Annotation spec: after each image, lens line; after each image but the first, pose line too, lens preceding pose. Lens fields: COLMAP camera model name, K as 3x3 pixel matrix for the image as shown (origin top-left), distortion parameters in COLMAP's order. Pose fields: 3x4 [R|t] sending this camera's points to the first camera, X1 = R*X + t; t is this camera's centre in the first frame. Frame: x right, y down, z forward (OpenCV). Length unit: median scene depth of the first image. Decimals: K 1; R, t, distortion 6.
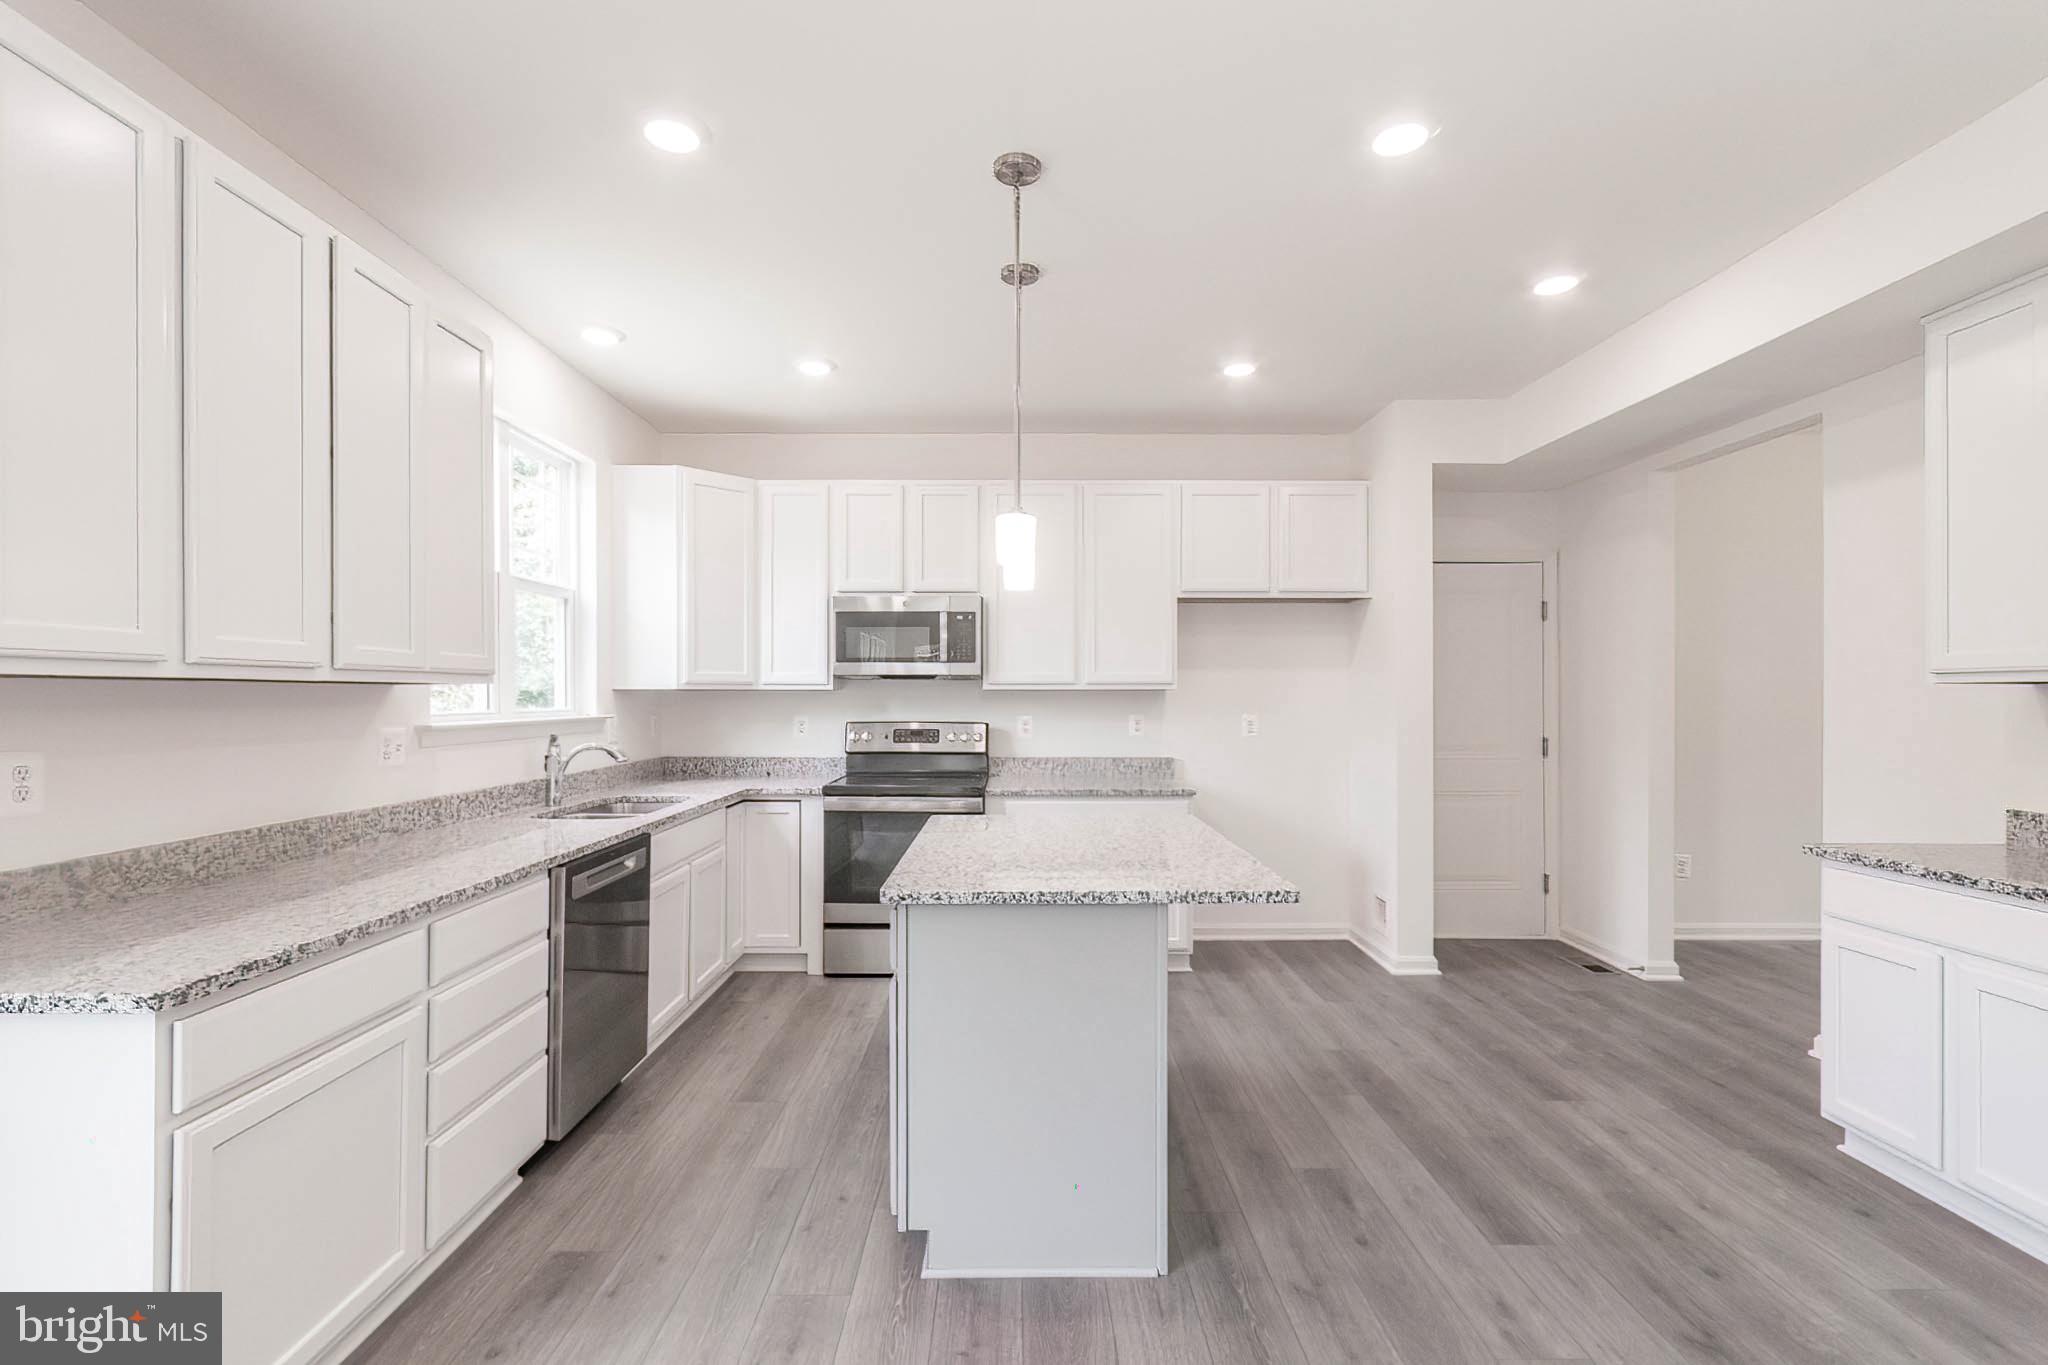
lens RADIAL K [[905.2, 0, 1014.9], [0, 905.2, 692.5], [0, 0, 1]] dist [0.002123, 0.000239]
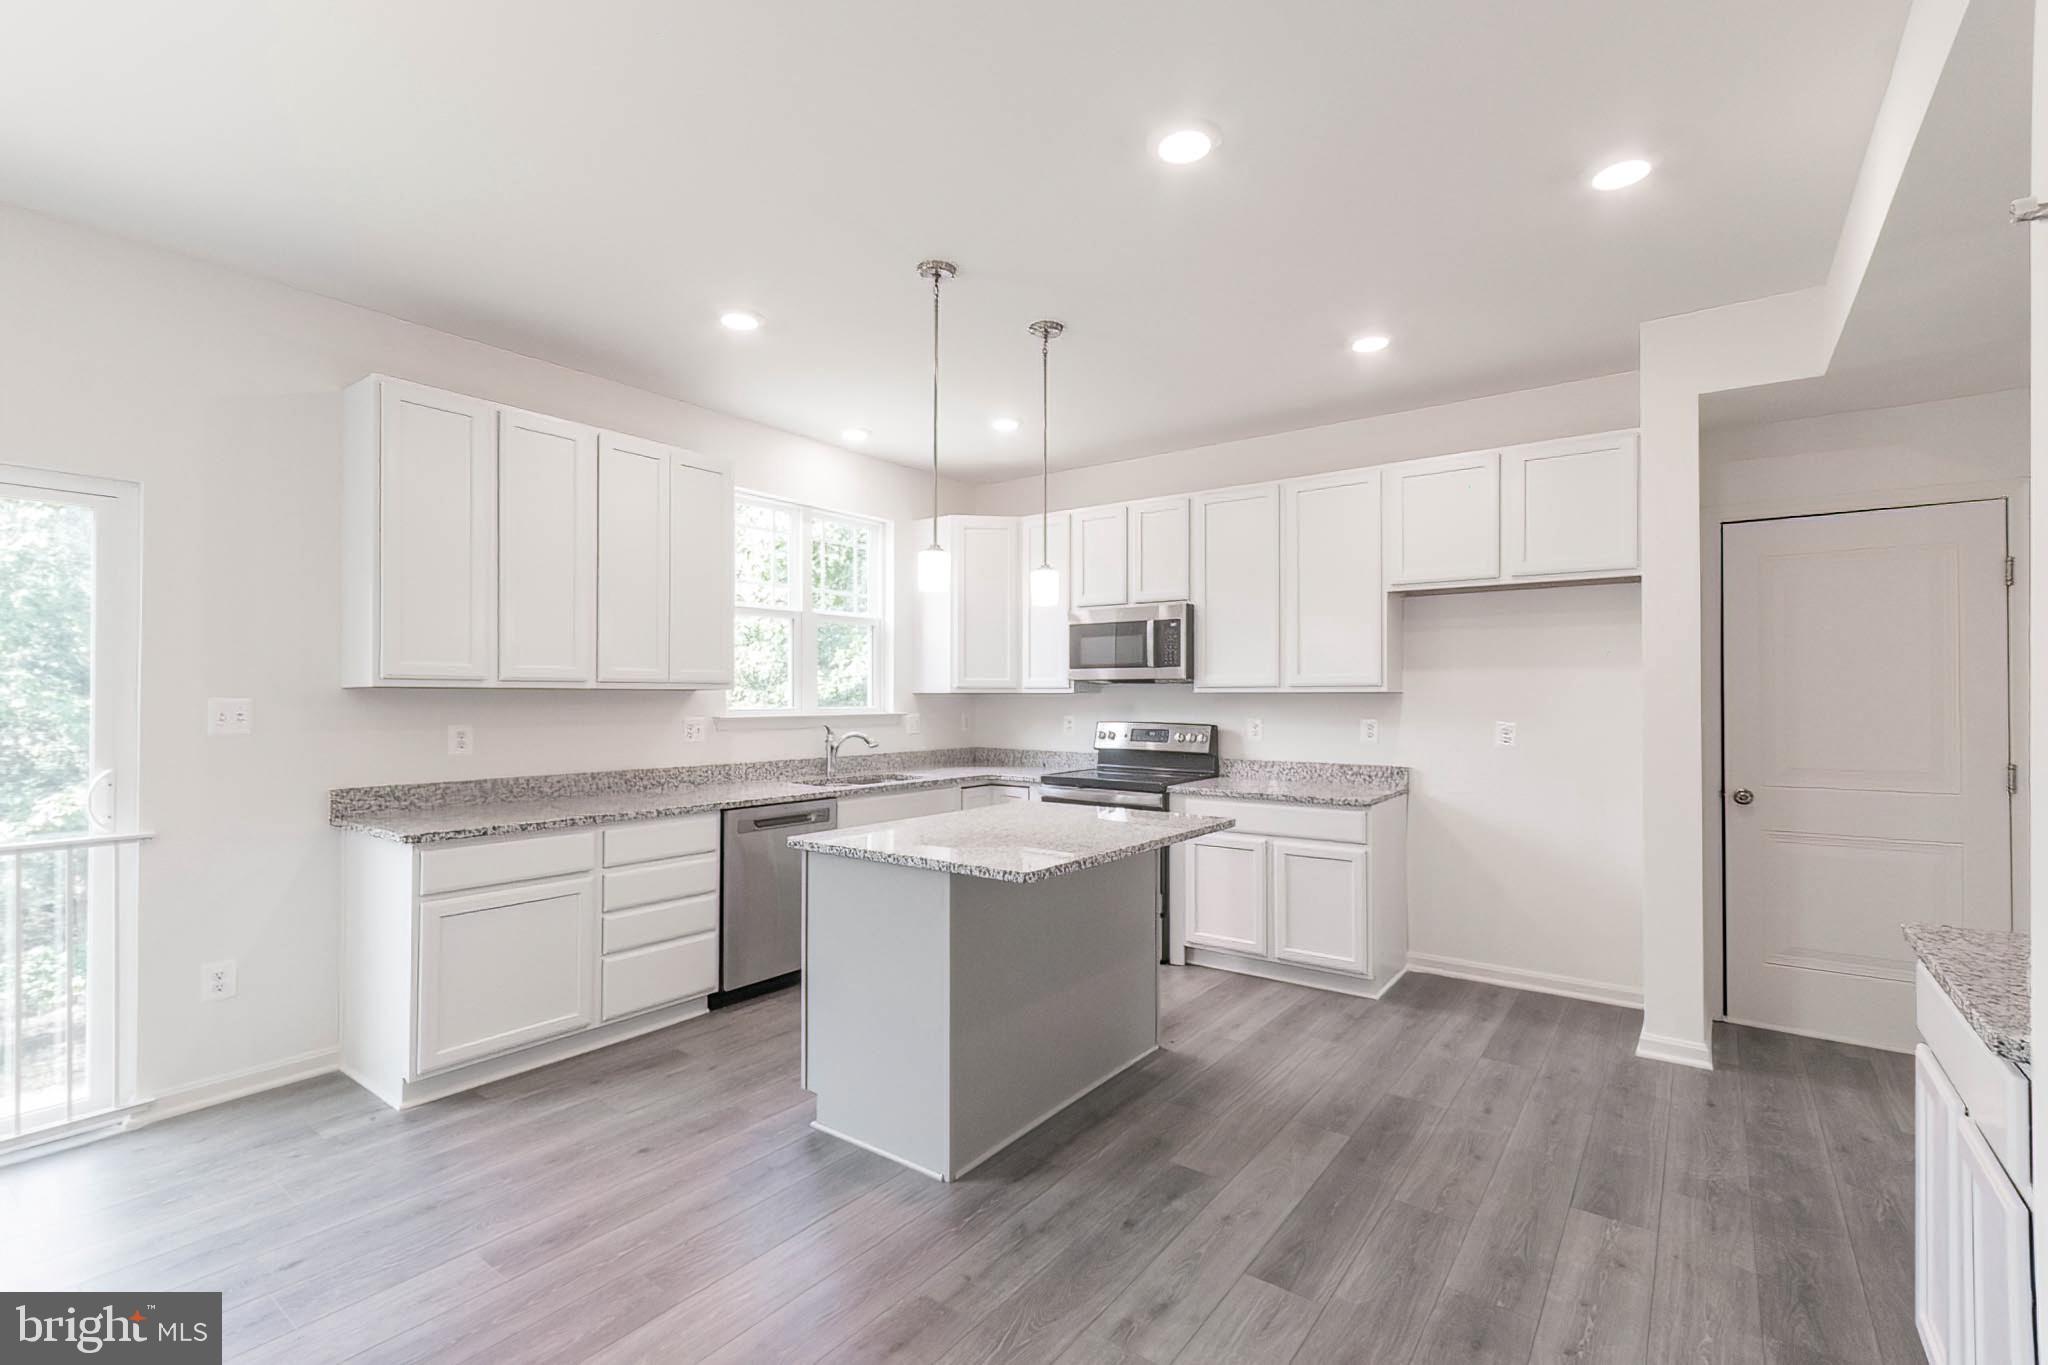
lens RADIAL K [[914.5, 0, 1020.8], [0, 914.5, 686.1], [0, 0, 1]] dist [0.003754, 0.000252]
pose [[0.798647, -0.005816, -0.601772, 0.465365], [0.000073, 0.999954, -0.009568, -0.000525], [0.601800, 0.007598, 0.798611, 0.040998]]
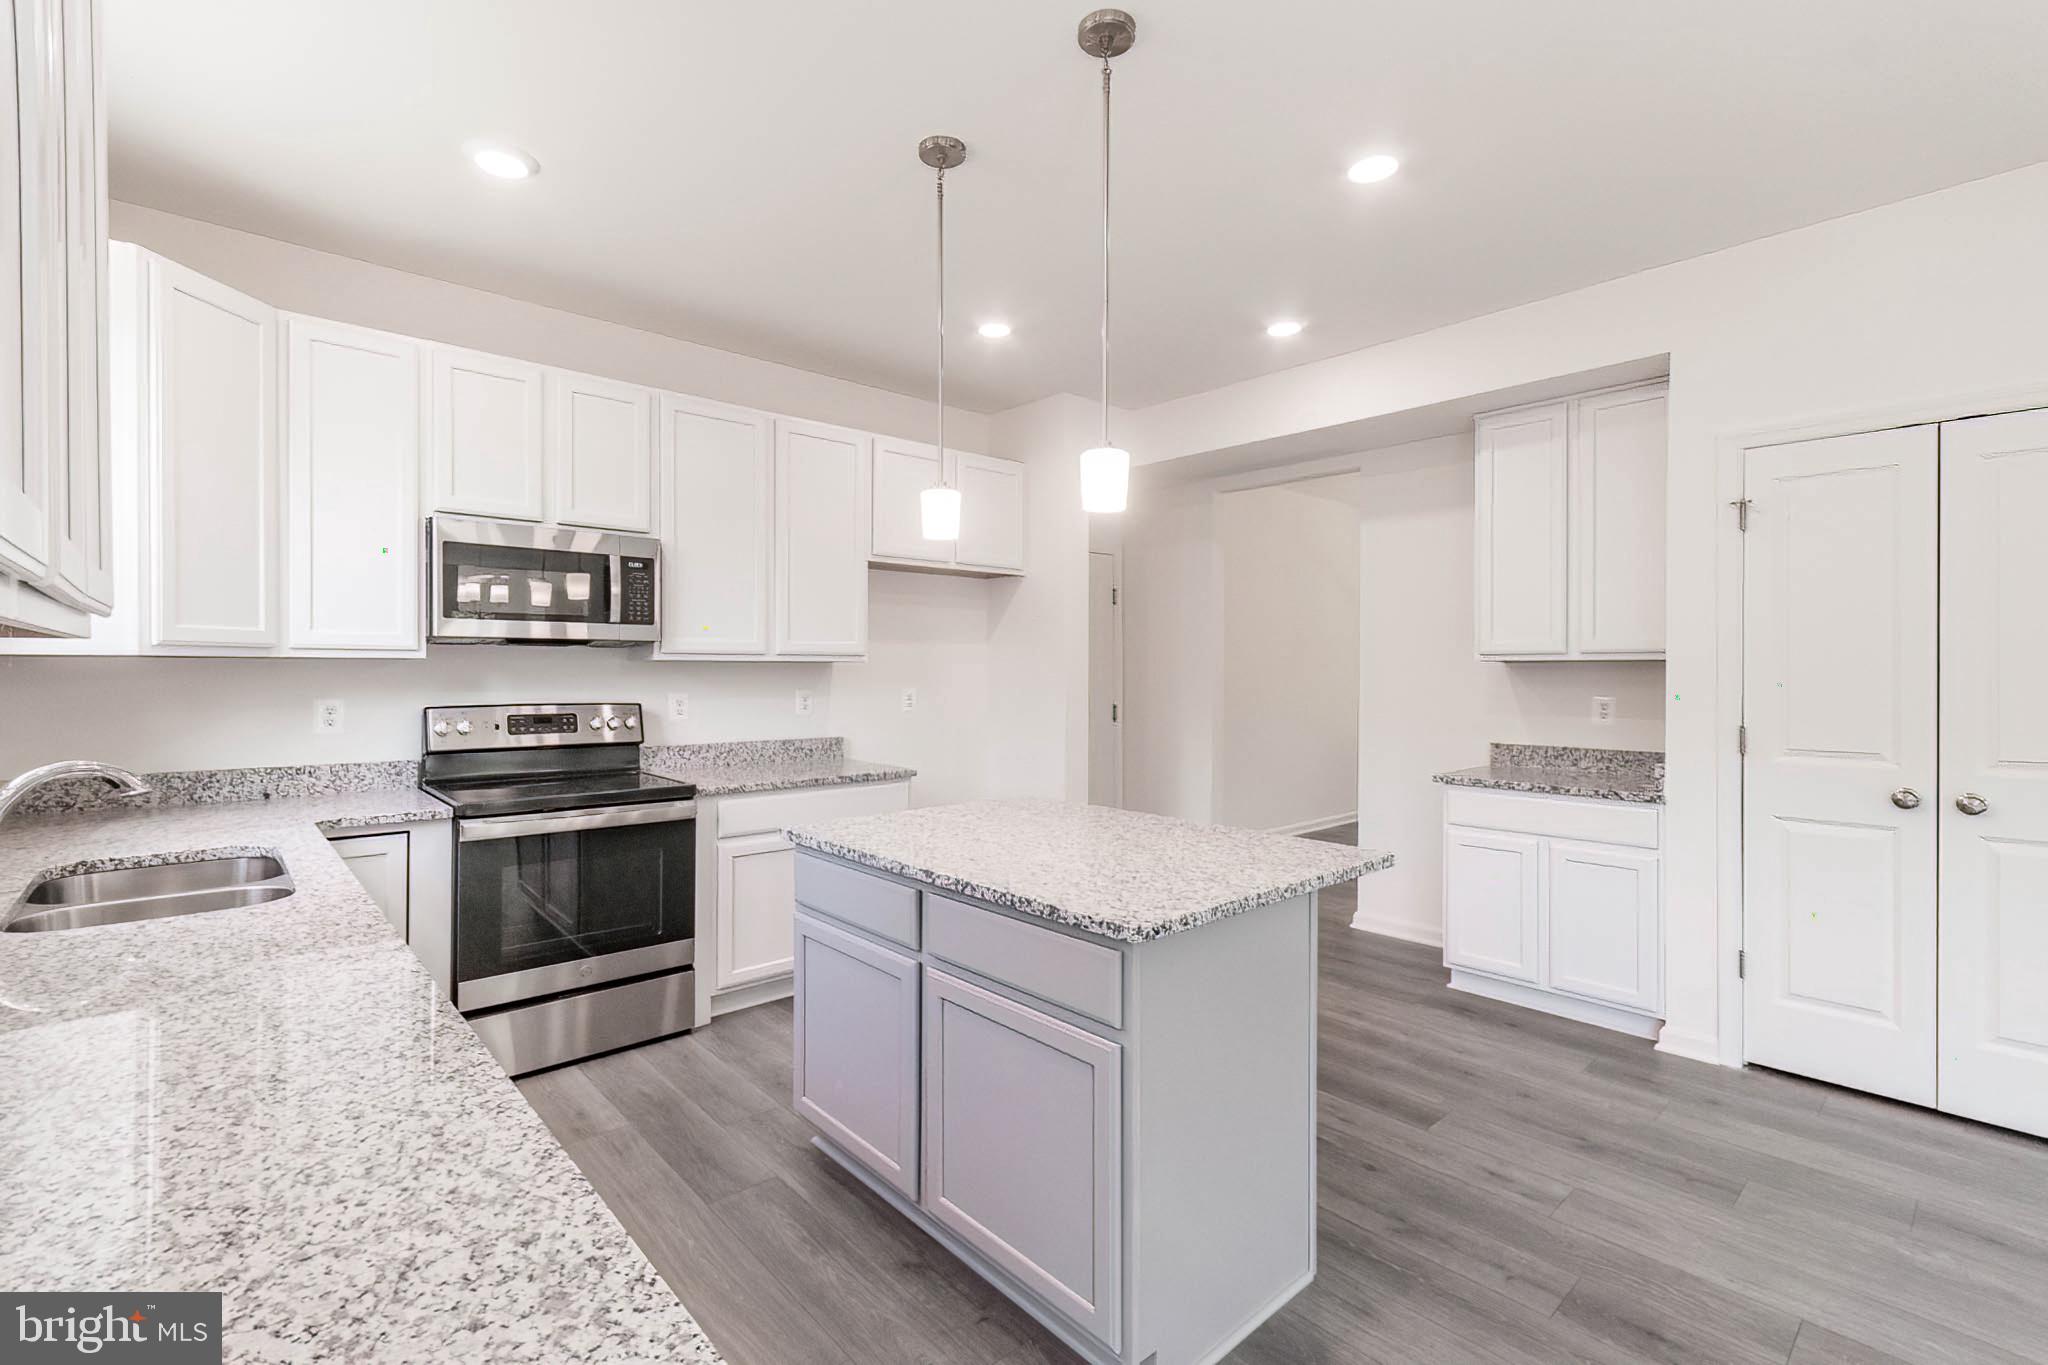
lens RADIAL K [[903.5, 0, 998.4], [0, 903.5, 674.3], [0, 0, 1]] dist [0.008944, 0.000245]
pose [[0.751119, -0.001699, 0.660165, -0.342343], [-0.004032, 0.999966, 0.007161, 0.002298], [-0.660154, -0.008040, 0.751087, 0.241793]]
